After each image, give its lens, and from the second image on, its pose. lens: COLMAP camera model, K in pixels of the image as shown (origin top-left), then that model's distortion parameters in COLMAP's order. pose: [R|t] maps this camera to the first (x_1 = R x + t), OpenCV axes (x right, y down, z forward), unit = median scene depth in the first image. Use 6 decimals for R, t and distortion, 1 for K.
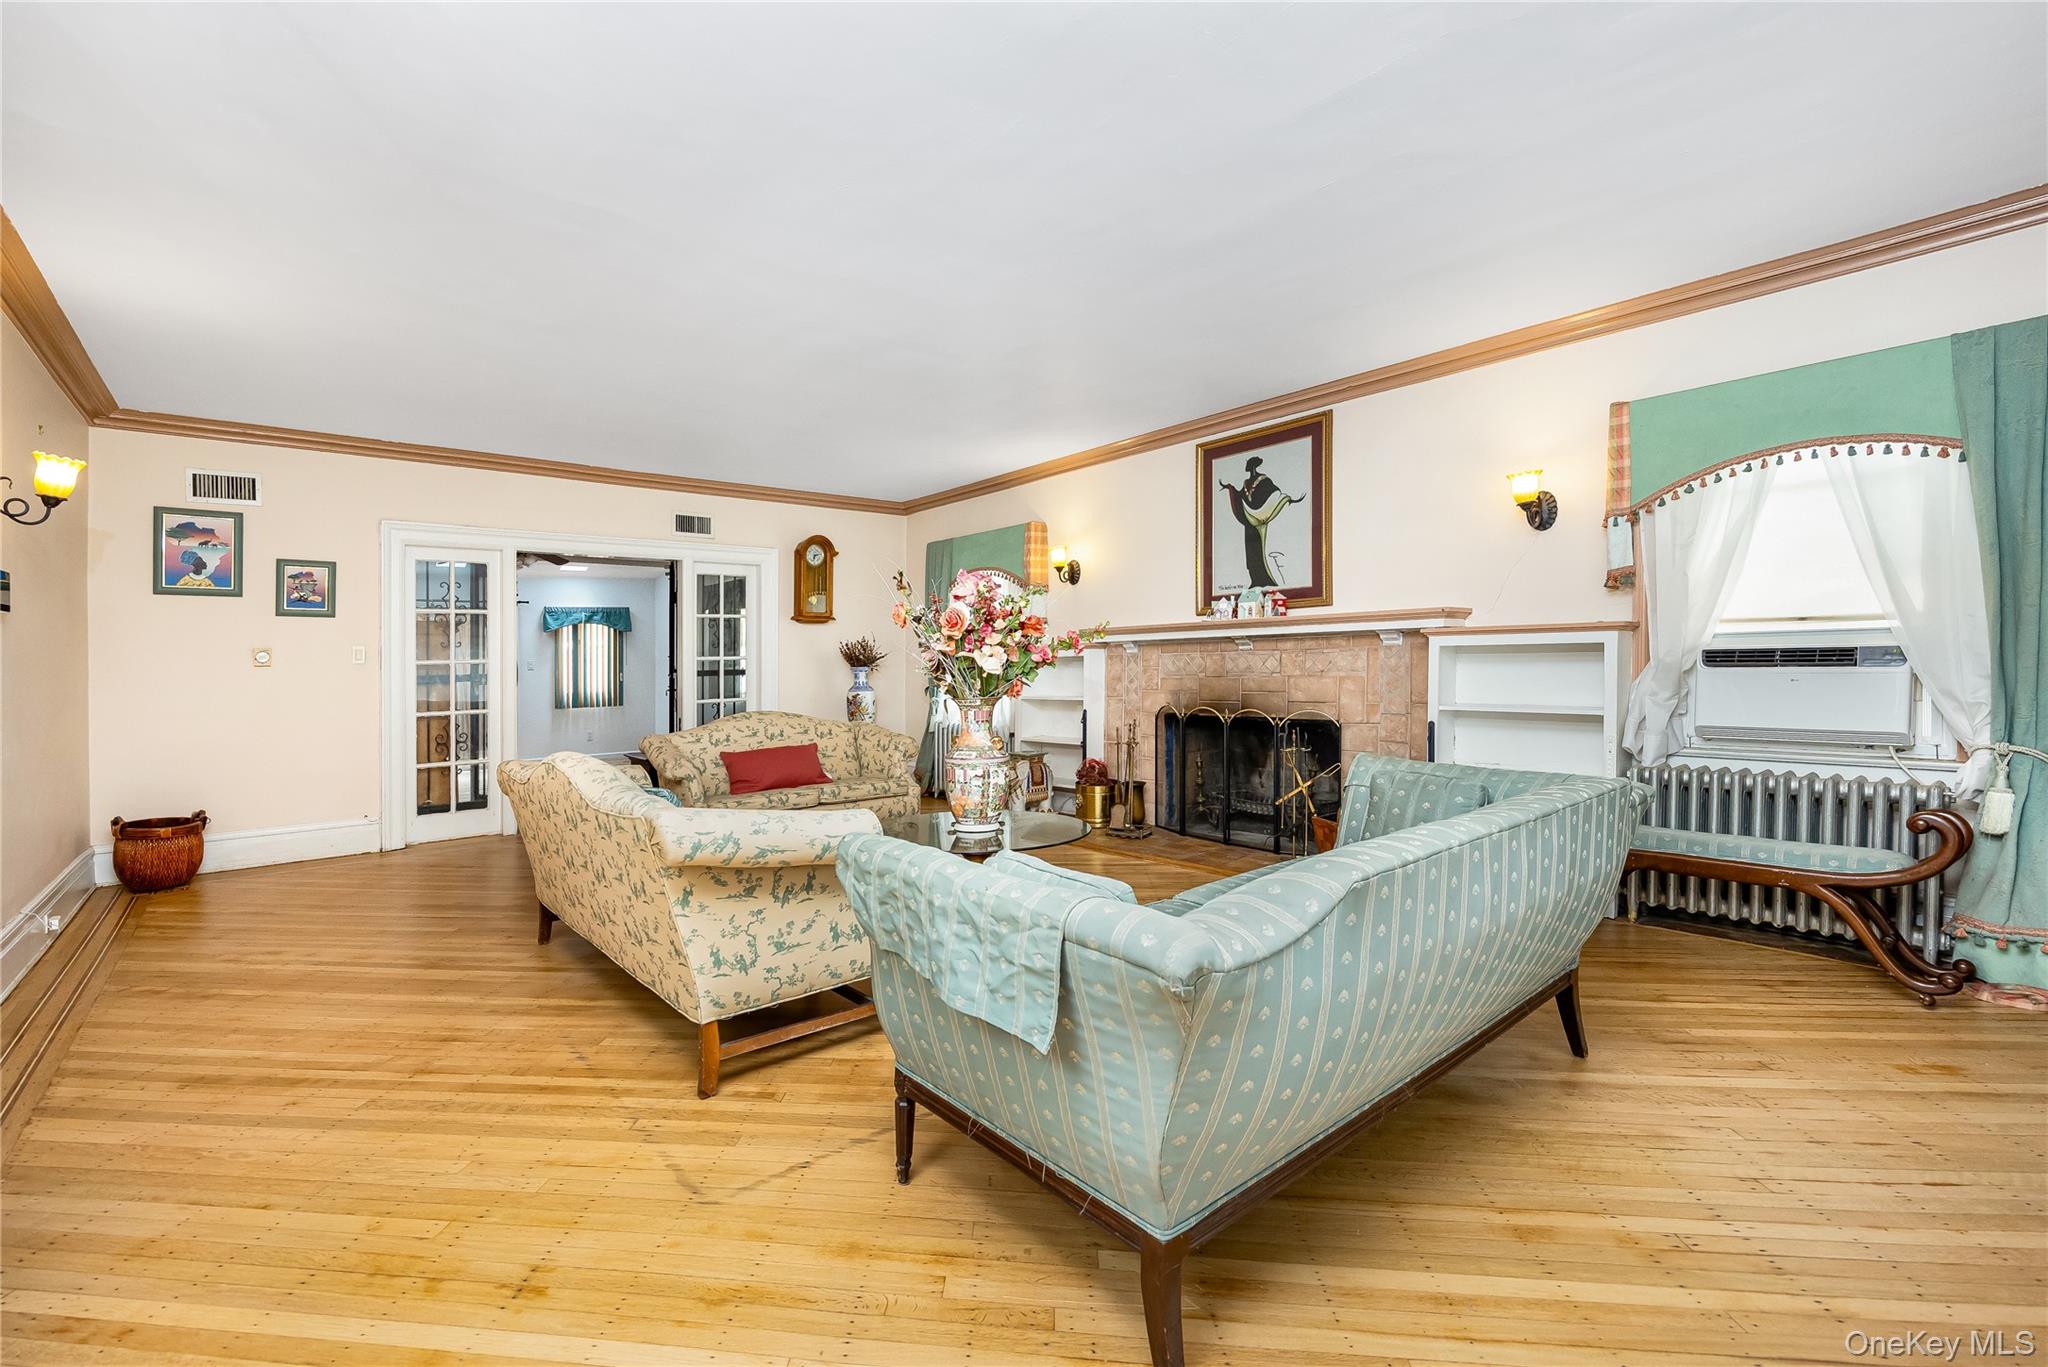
lens RADIAL K [[854.1, 0, 1012.1], [0, 854.1, 669.2], [0, 0, 1]] dist [-0.000677, 0.000017]
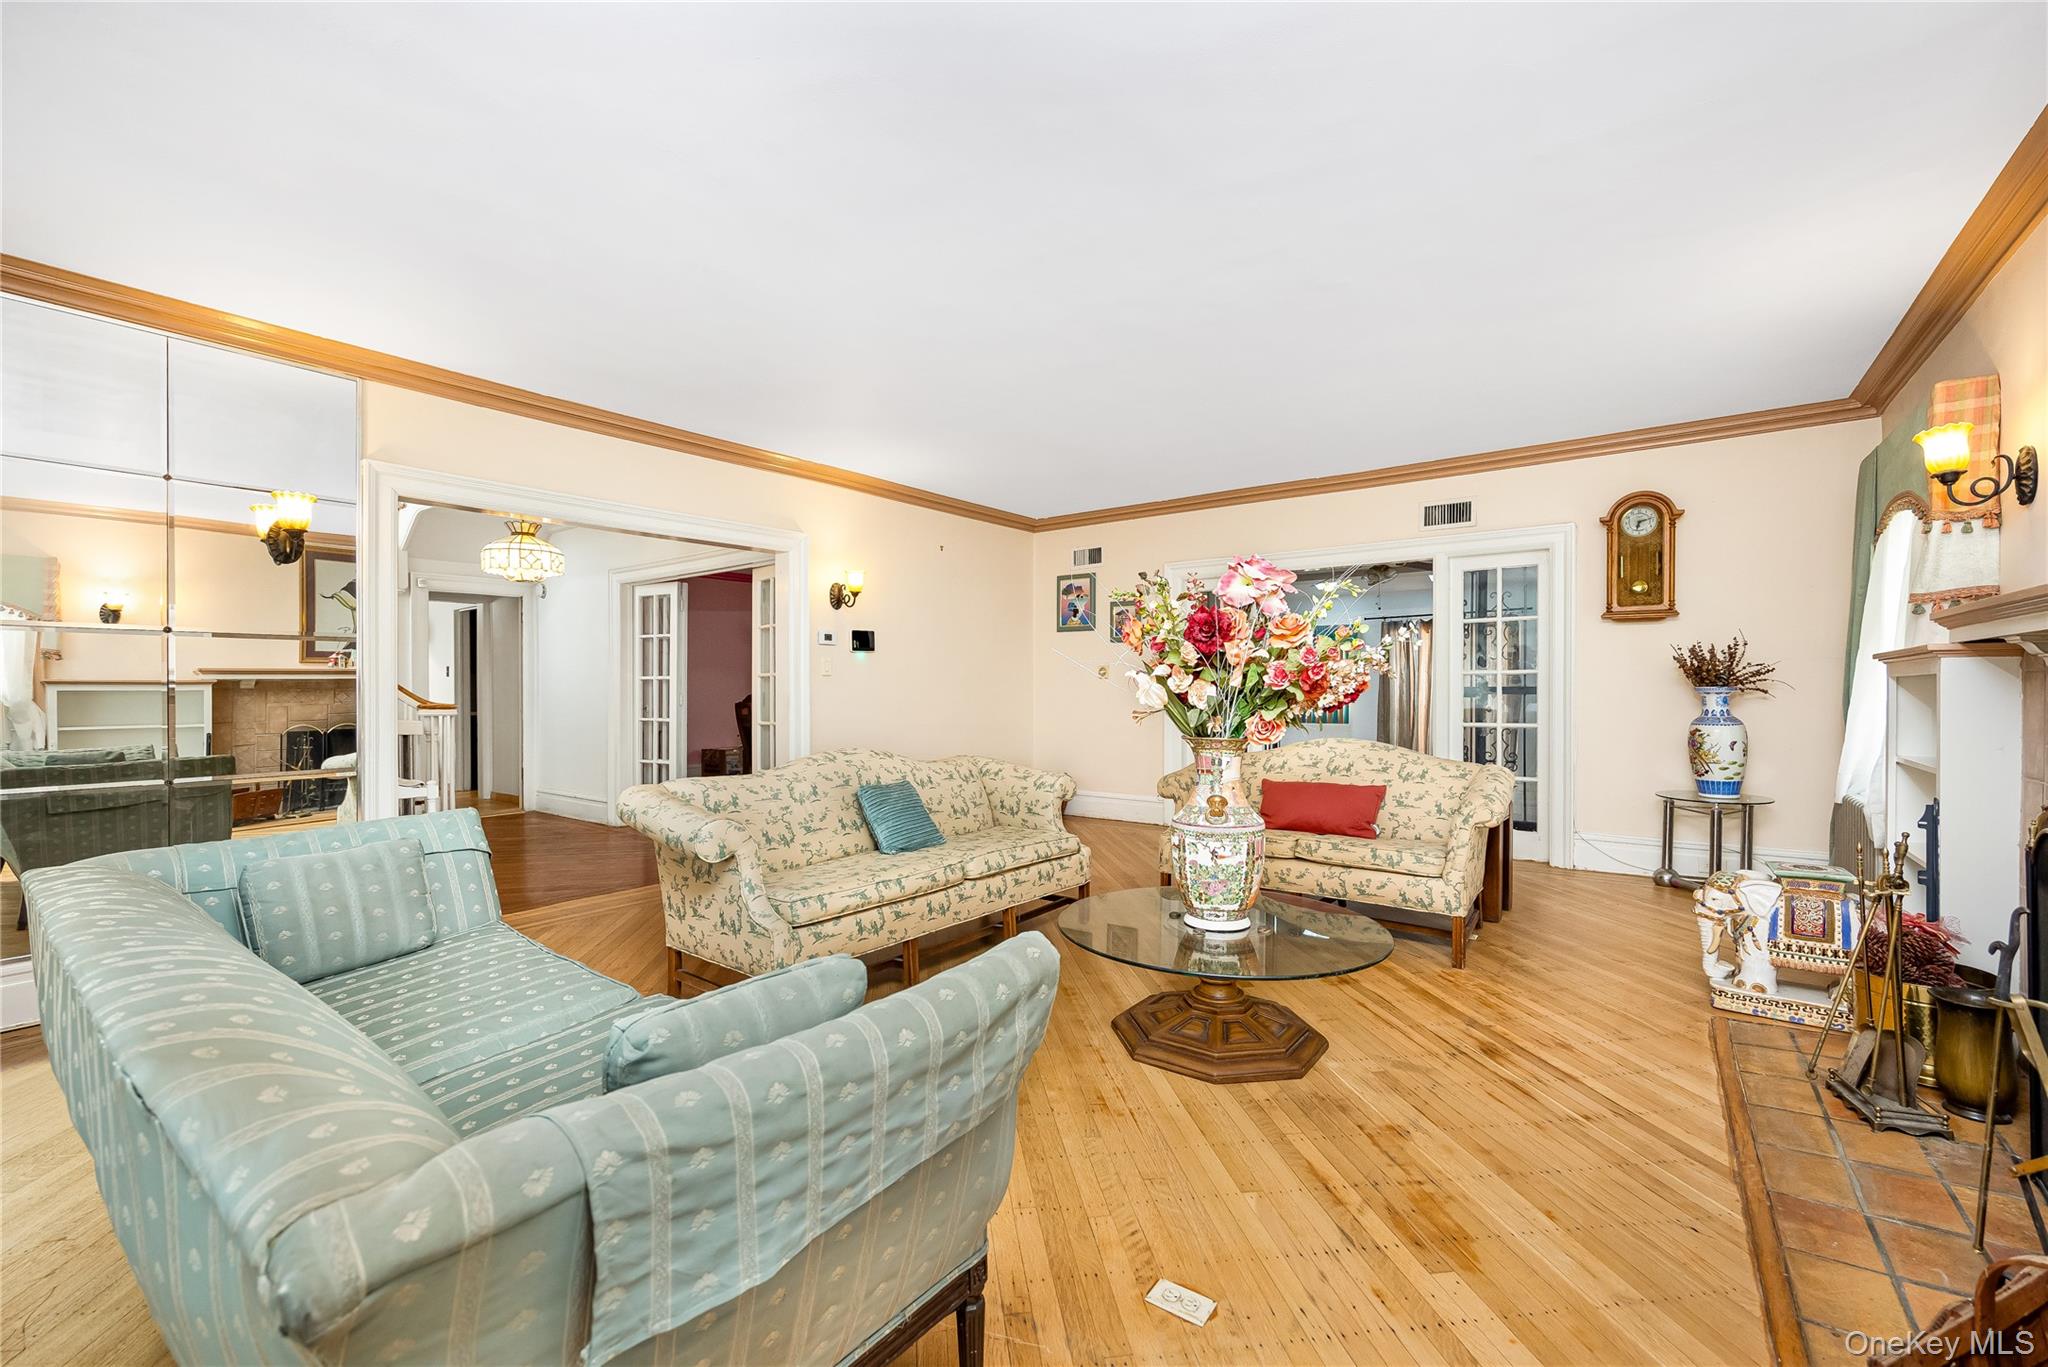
lens RADIAL K [[854.1, 0, 1012.1], [0, 854.1, 669.2], [0, 0, 1]] dist [-0.000677, 0.000017]
pose [[0.217805, 0.004307, -0.975983, 0.454191], [-0.005851, 0.999978, 0.003107, -0.020303], [0.975975, 0.005034, 0.217825, 0.498379]]
